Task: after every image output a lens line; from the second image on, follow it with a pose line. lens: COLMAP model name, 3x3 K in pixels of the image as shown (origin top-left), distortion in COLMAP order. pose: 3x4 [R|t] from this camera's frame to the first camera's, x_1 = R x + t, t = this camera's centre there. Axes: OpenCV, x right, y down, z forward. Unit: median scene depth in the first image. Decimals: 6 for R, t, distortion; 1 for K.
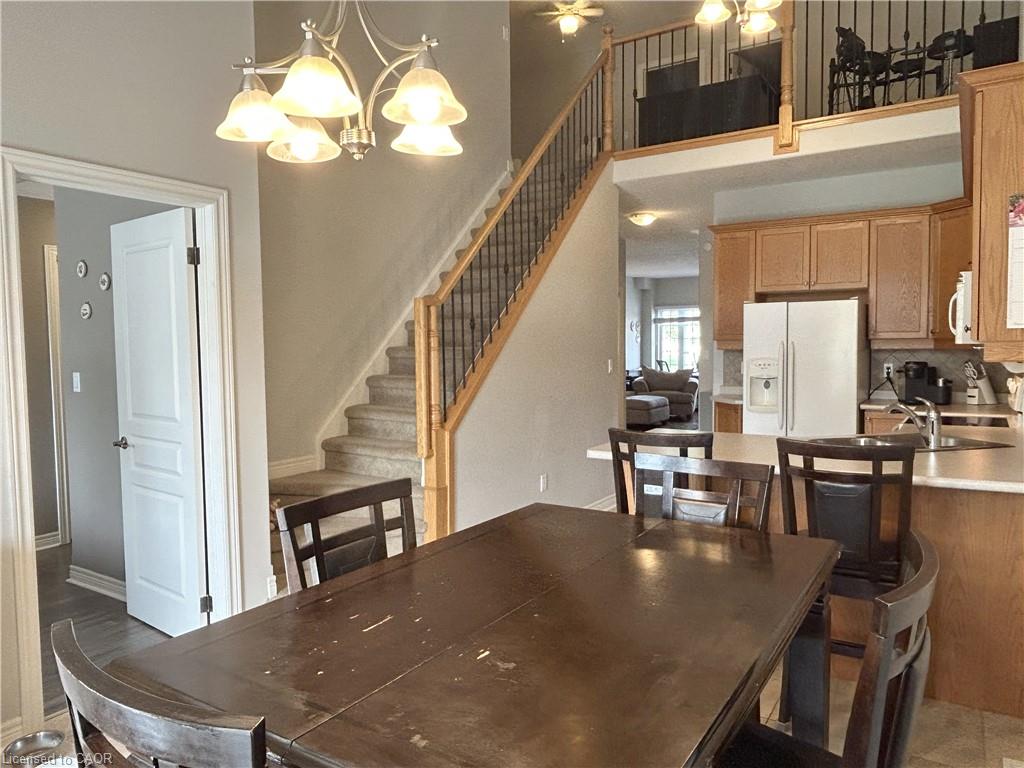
lens RADIAL K [[703.0, 0, 512.0], [0, 703.0, 384.0], [0, 0, 1]] dist [-0.000984, -0.000154]
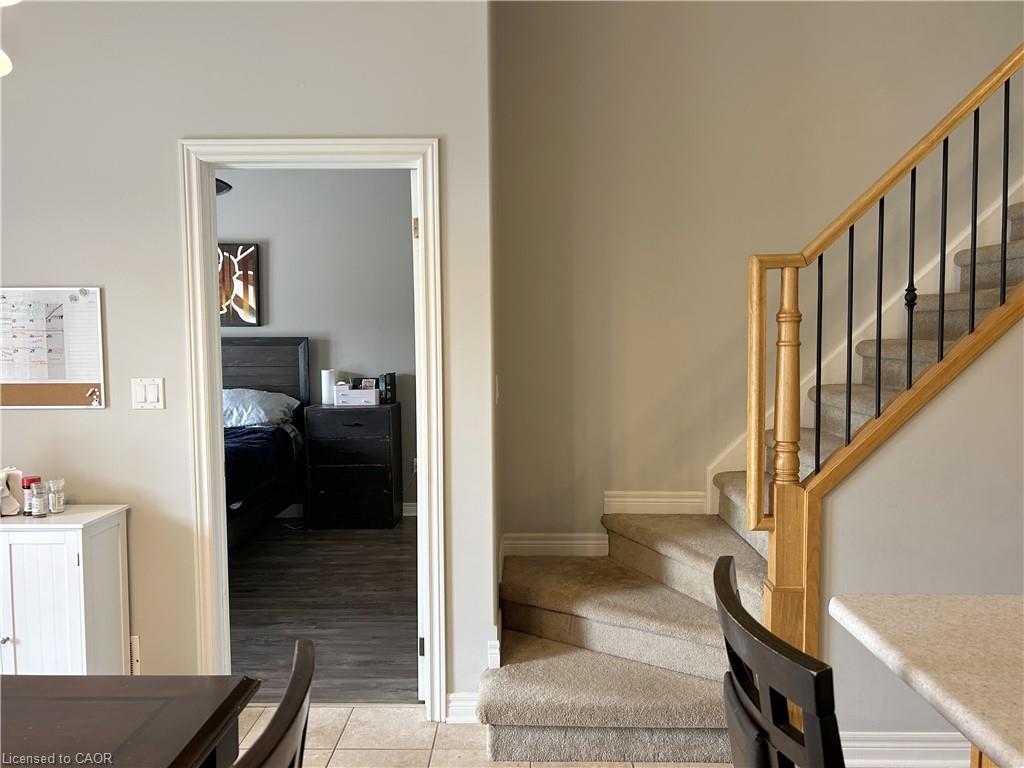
lens RADIAL K [[793.8, 0, 512.0], [0, 793.8, 384.0], [0, 0, 1]] dist [0.059982, -0.006363]
pose [[0.530069, 0.058924, -0.845905, 0.312781], [-0.047277, 0.998085, 0.039899, -0.032028], [0.846636, 0.018842, 0.531839, 0.466716]]
